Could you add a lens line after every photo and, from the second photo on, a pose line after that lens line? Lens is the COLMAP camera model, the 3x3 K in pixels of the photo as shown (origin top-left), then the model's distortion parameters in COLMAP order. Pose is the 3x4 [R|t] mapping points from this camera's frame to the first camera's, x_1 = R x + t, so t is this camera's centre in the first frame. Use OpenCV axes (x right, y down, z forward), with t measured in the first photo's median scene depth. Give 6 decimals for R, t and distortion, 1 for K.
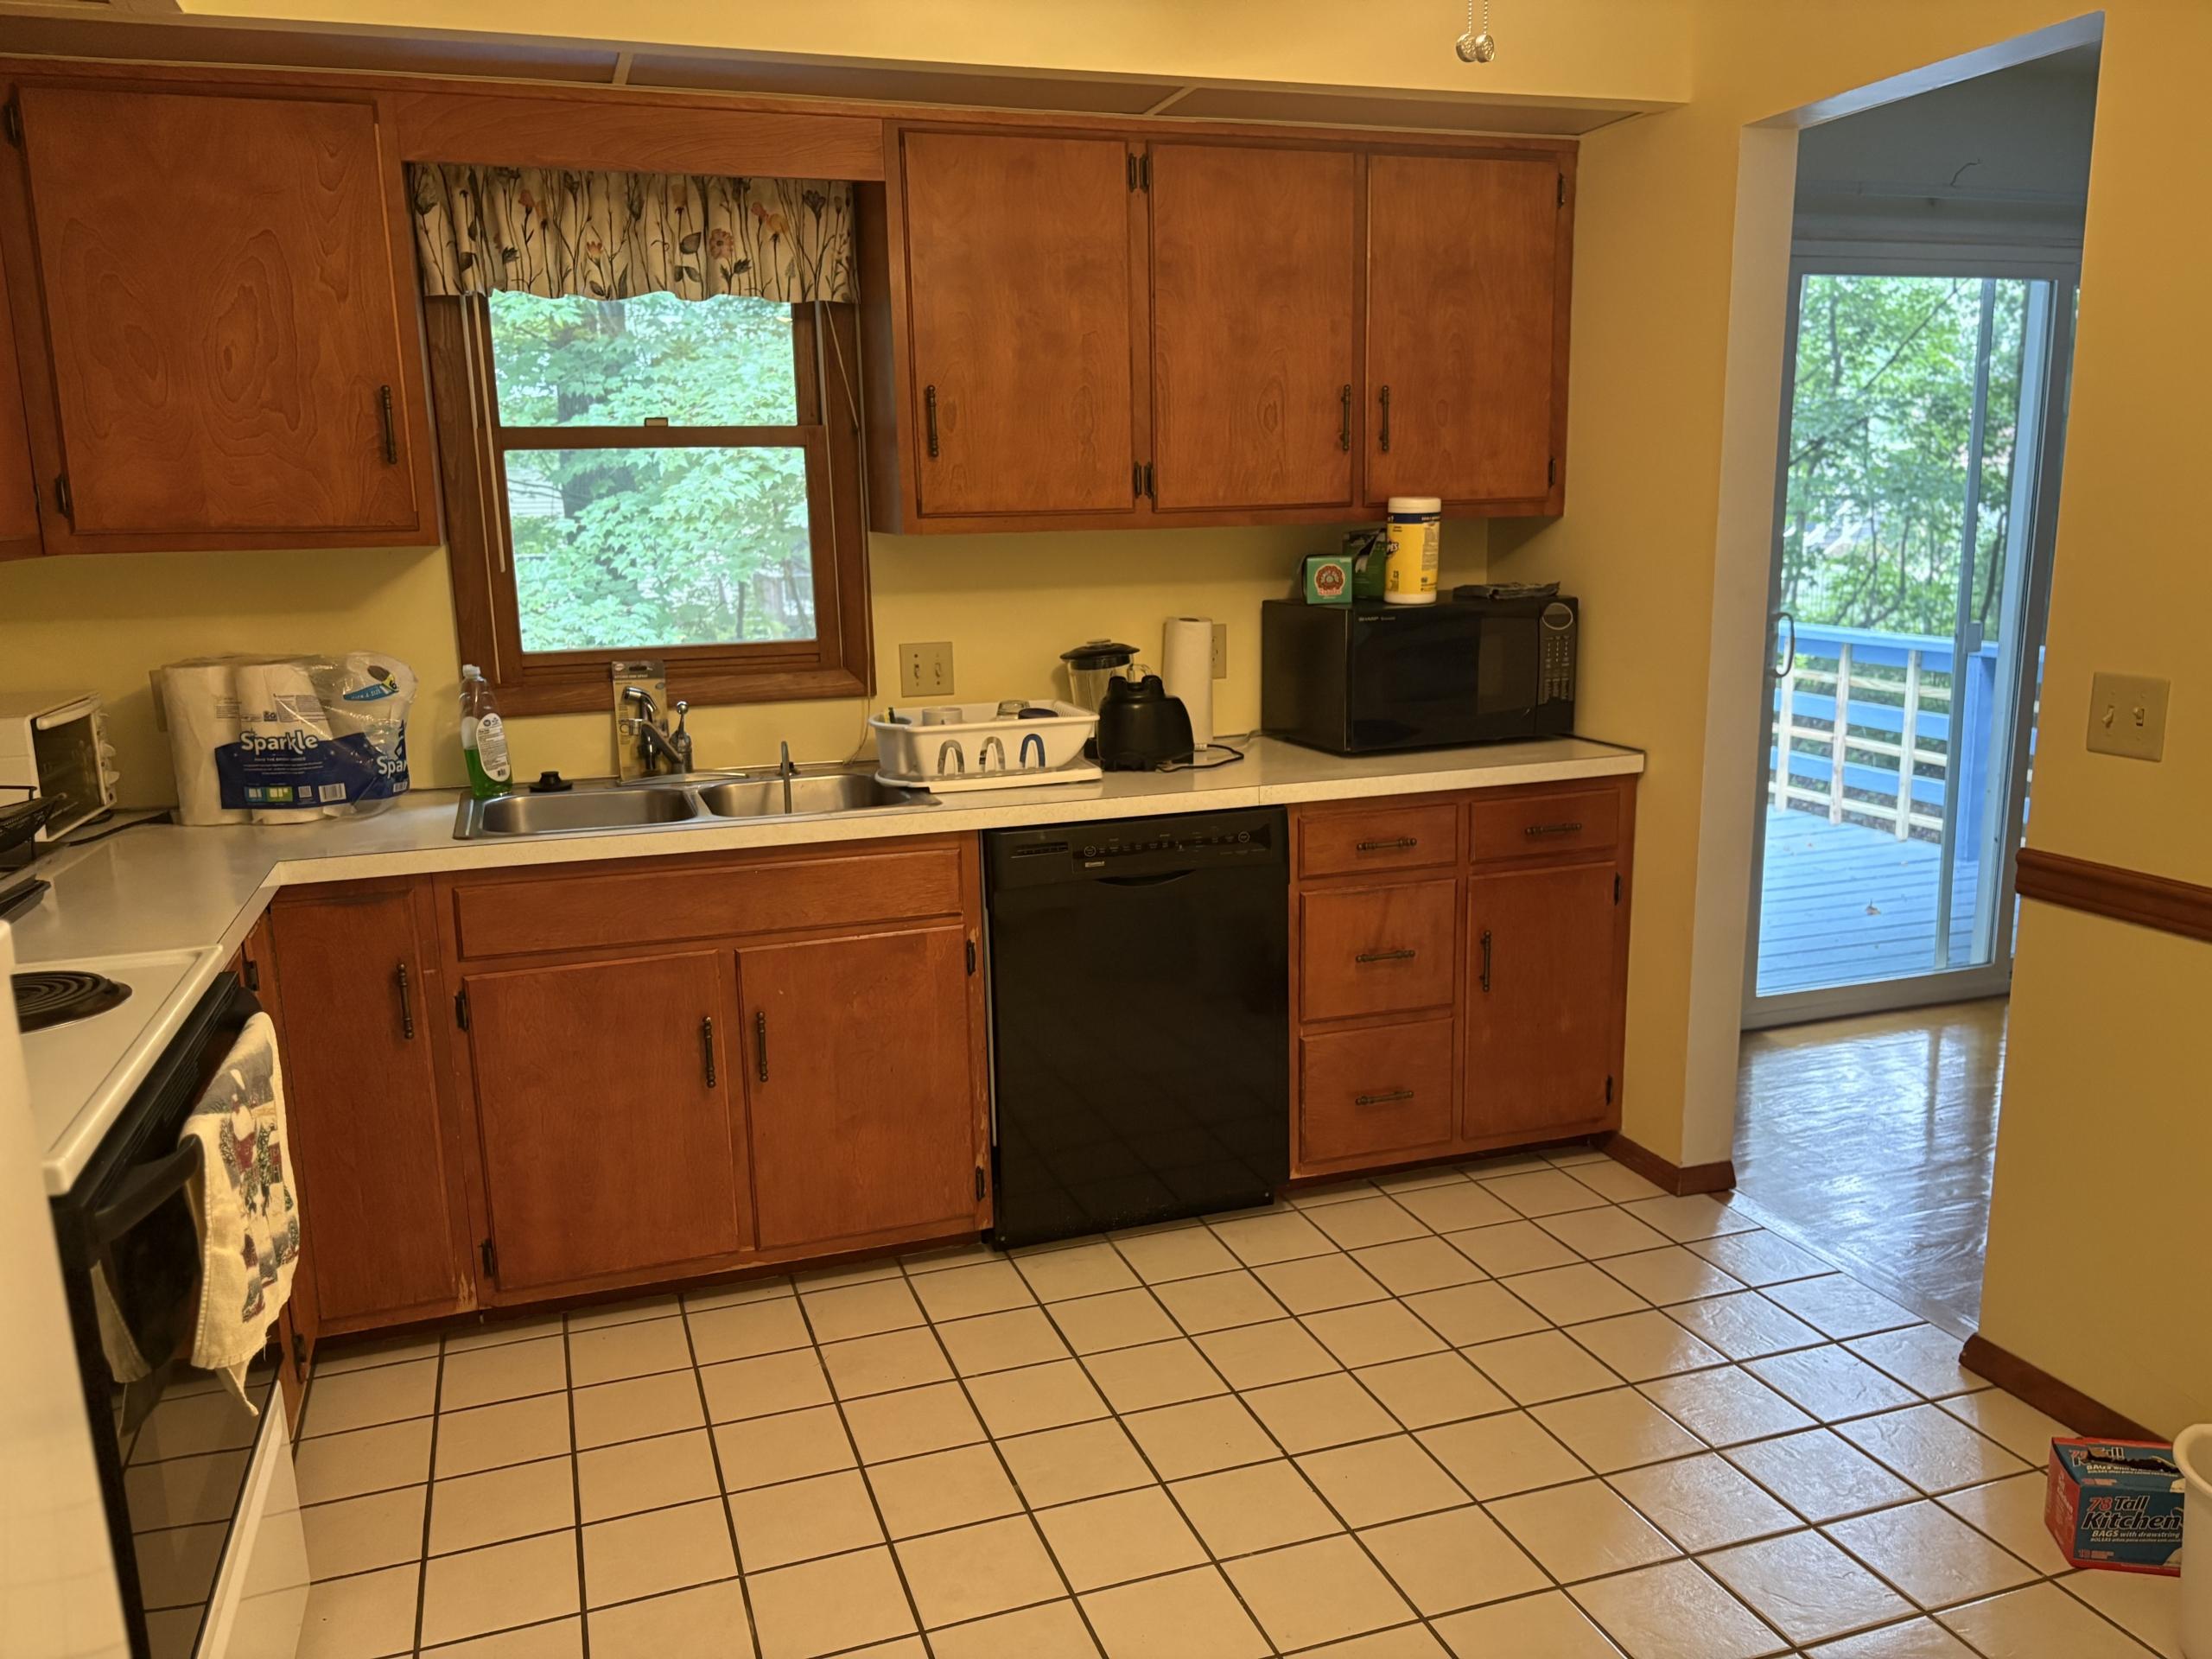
lens RADIAL K [[1661.6, 0, 1106.0], [0, 1661.6, 829.5], [0, 0, 1]] dist [0.001925, 0.000675]
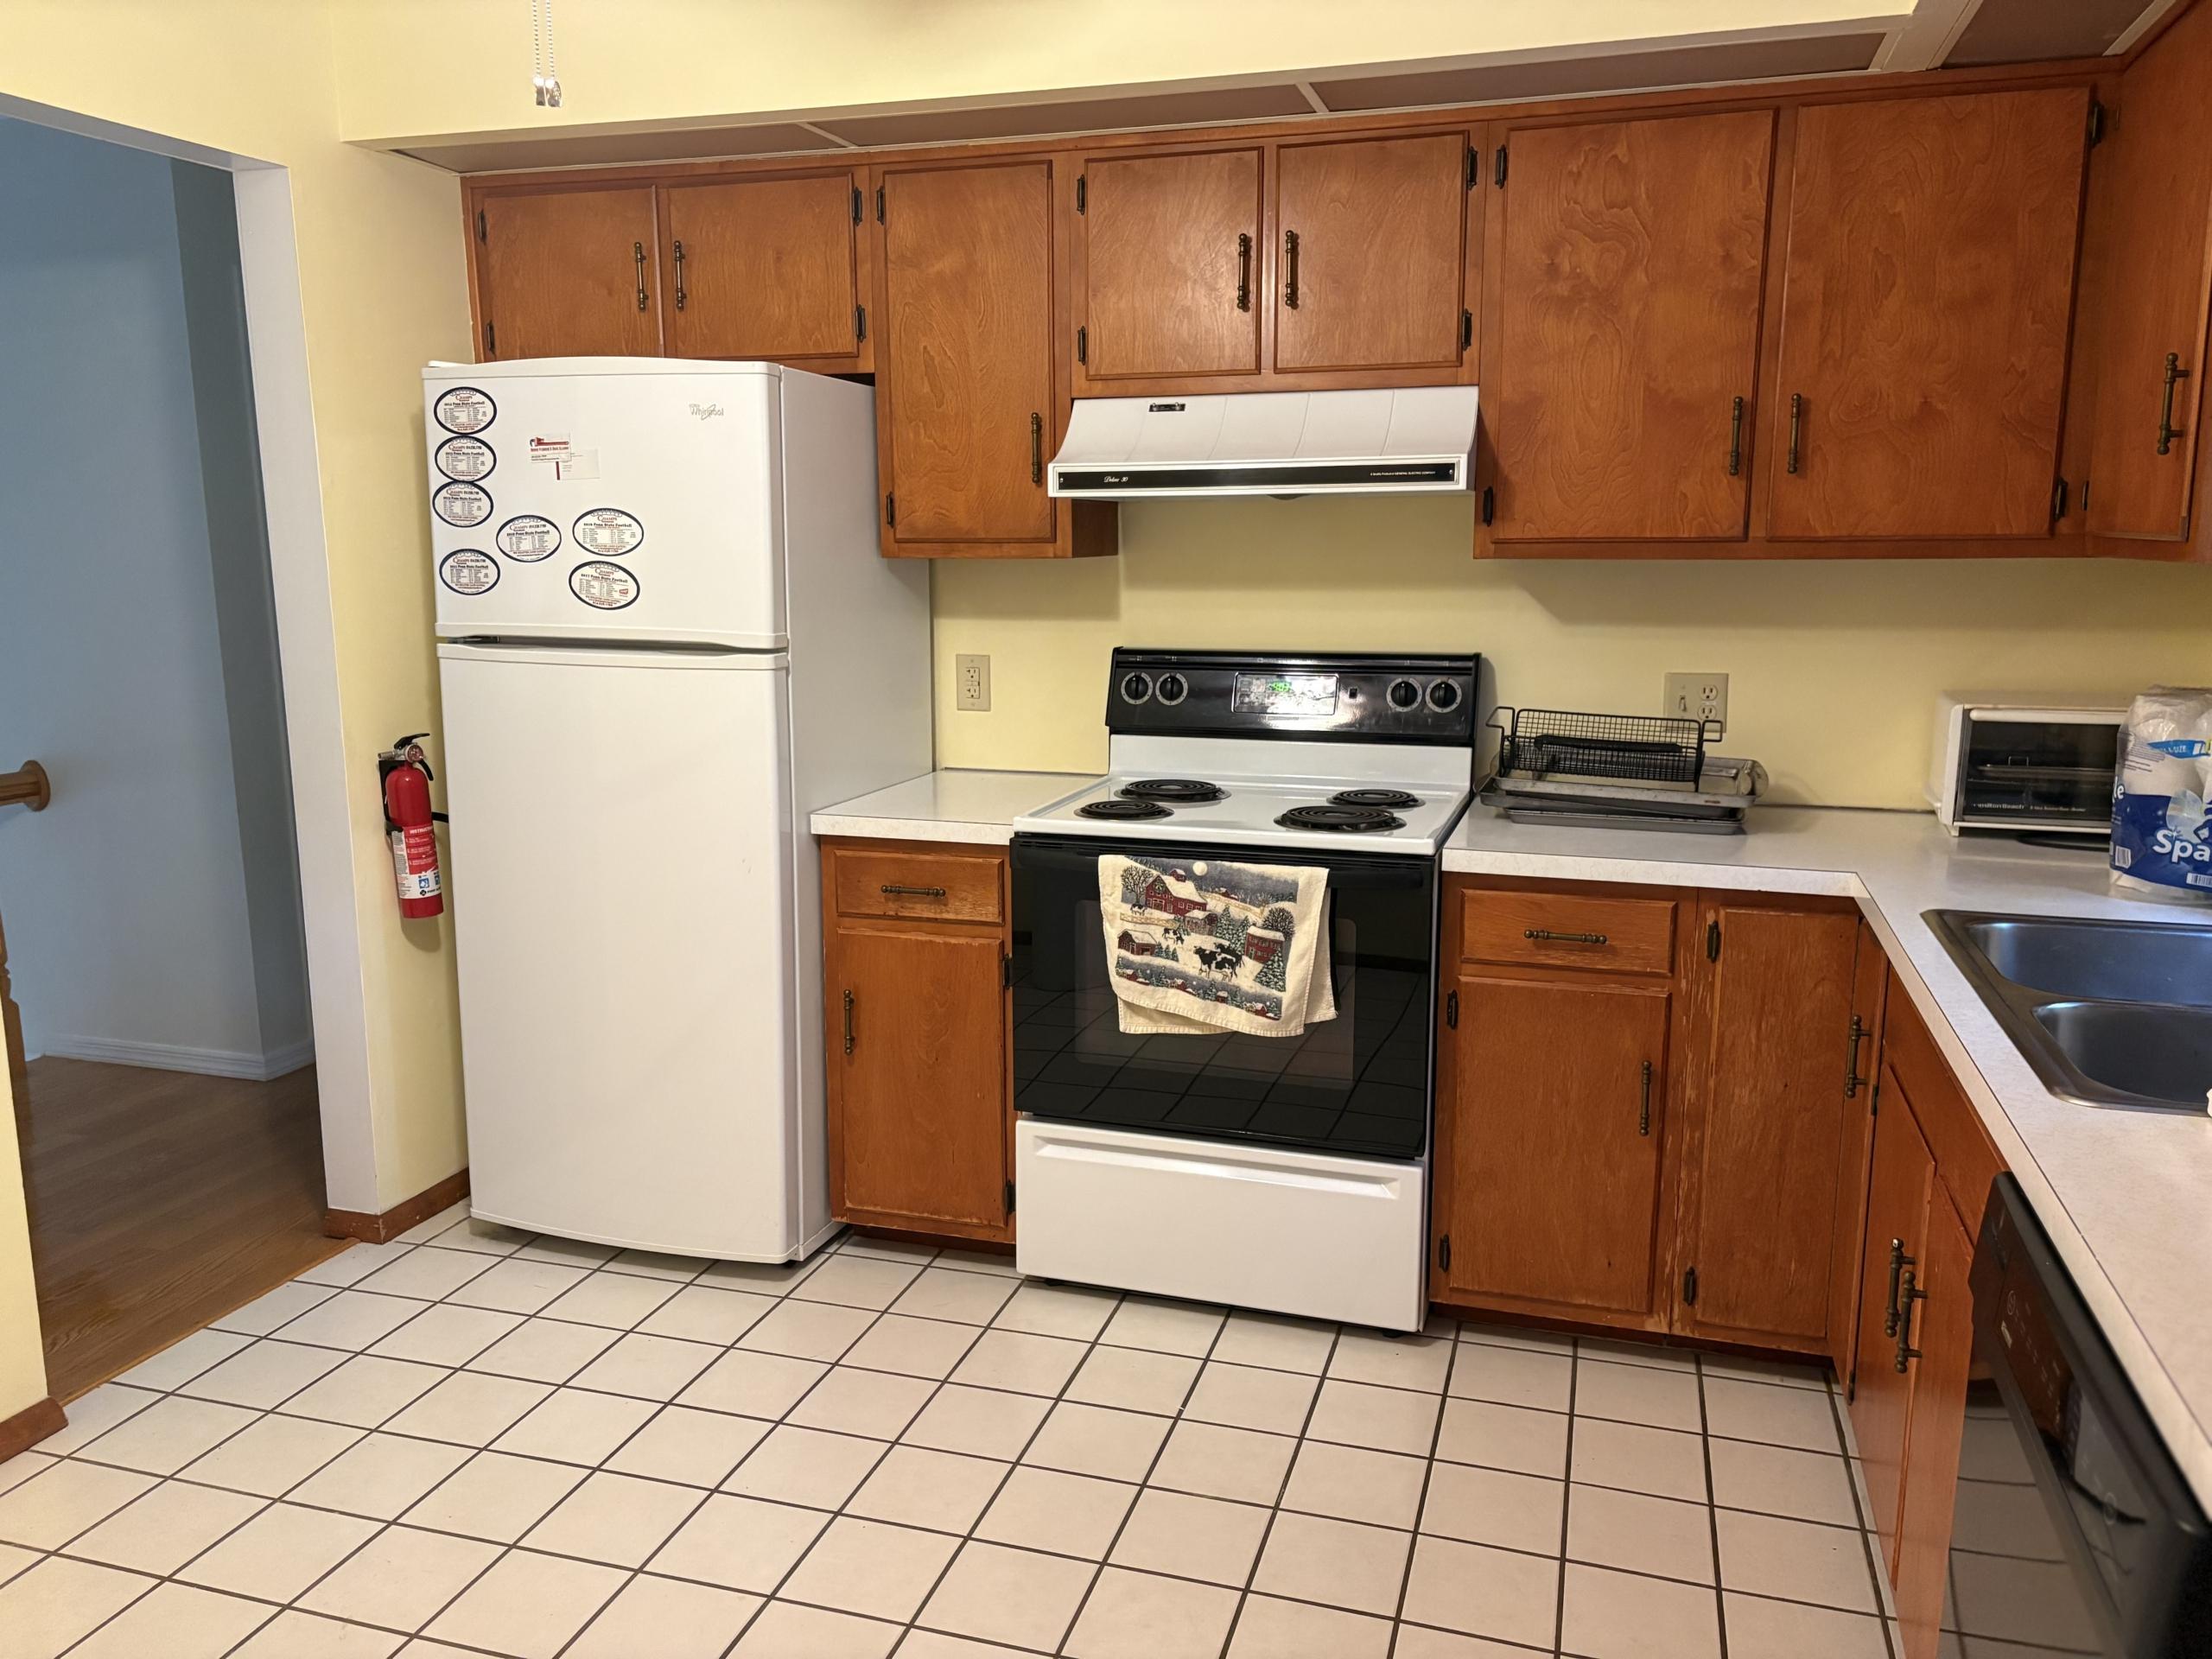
lens RADIAL K [[1712.1, 0, 1106.0], [0, 1712.1, 829.5], [0, 0, 1]] dist [0.001244, 0.001290]
pose [[0.808654, 0.120813, -0.575746, 0.420332], [-0.127732, 0.991395, 0.028627, -0.036488], [0.574251, 0.050392, 0.817127, 0.136247]]
